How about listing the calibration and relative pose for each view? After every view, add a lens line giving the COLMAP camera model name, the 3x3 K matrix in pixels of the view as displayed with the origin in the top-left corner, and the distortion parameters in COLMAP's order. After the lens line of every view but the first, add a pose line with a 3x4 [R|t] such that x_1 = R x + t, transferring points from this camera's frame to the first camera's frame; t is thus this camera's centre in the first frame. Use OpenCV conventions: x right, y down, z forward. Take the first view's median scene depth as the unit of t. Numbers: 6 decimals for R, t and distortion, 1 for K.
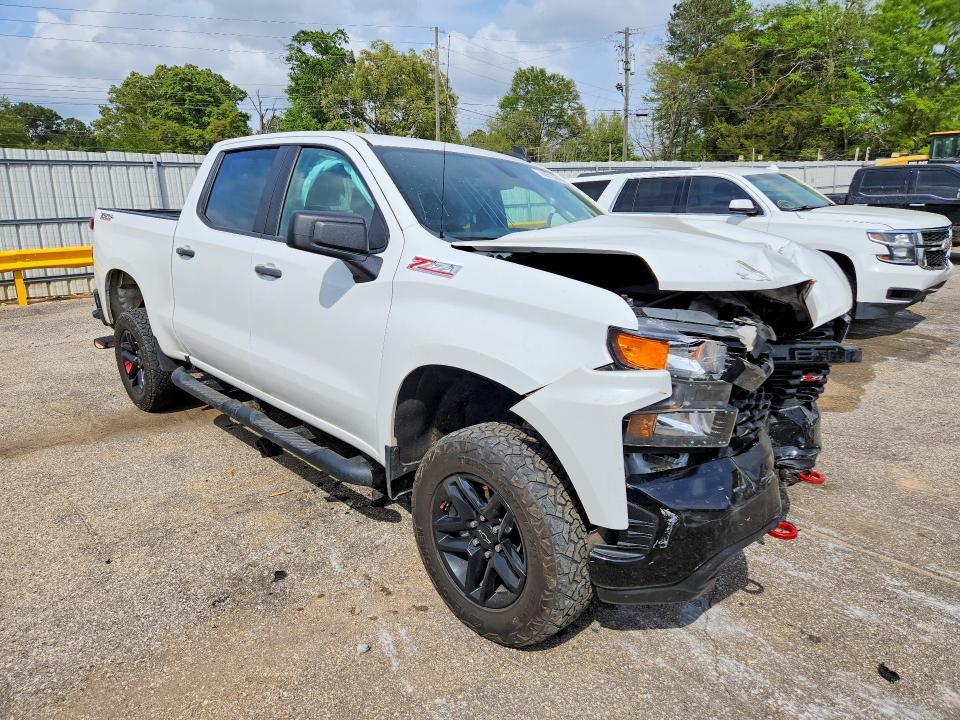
lens RADIAL K [[637.1, 0, 482.1], [0, 637.1, 360.6], [0, 0, 1]] dist [0.026793, -0.003476]
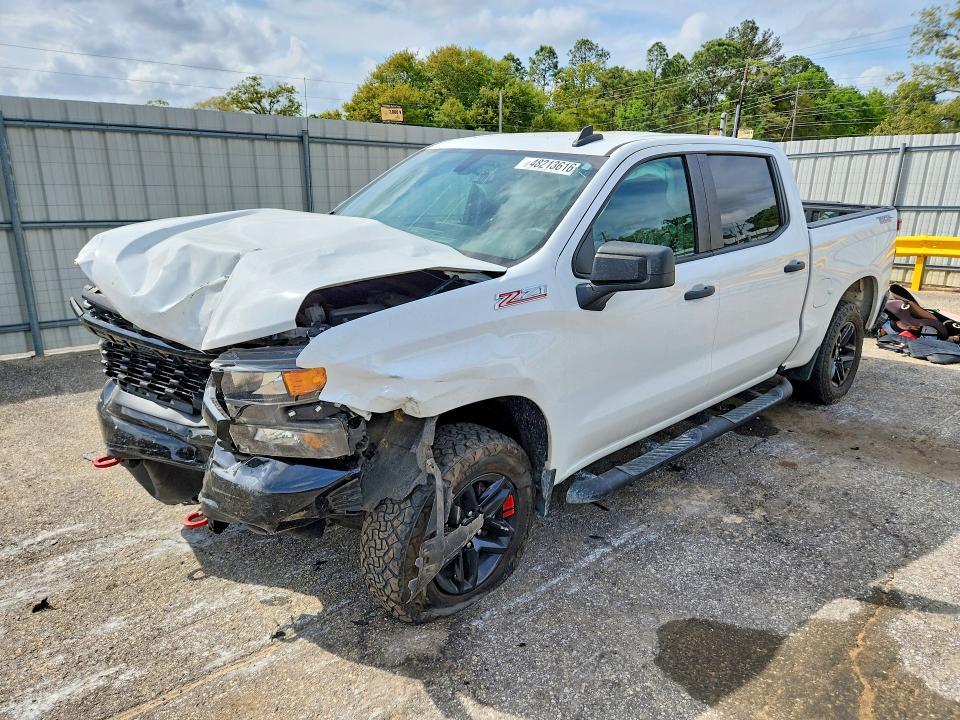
lens RADIAL K [[637.1, 0, 479.5], [0, 637.1, 357.6], [0, 0, 1]] dist [0.026793, -0.003476]
pose [[-0.019621, 0.272008, -0.962095, 0.377467], [-0.250254, 0.930313, 0.268126, -0.105577], [0.967981, 0.246029, 0.049818, 0.372576]]
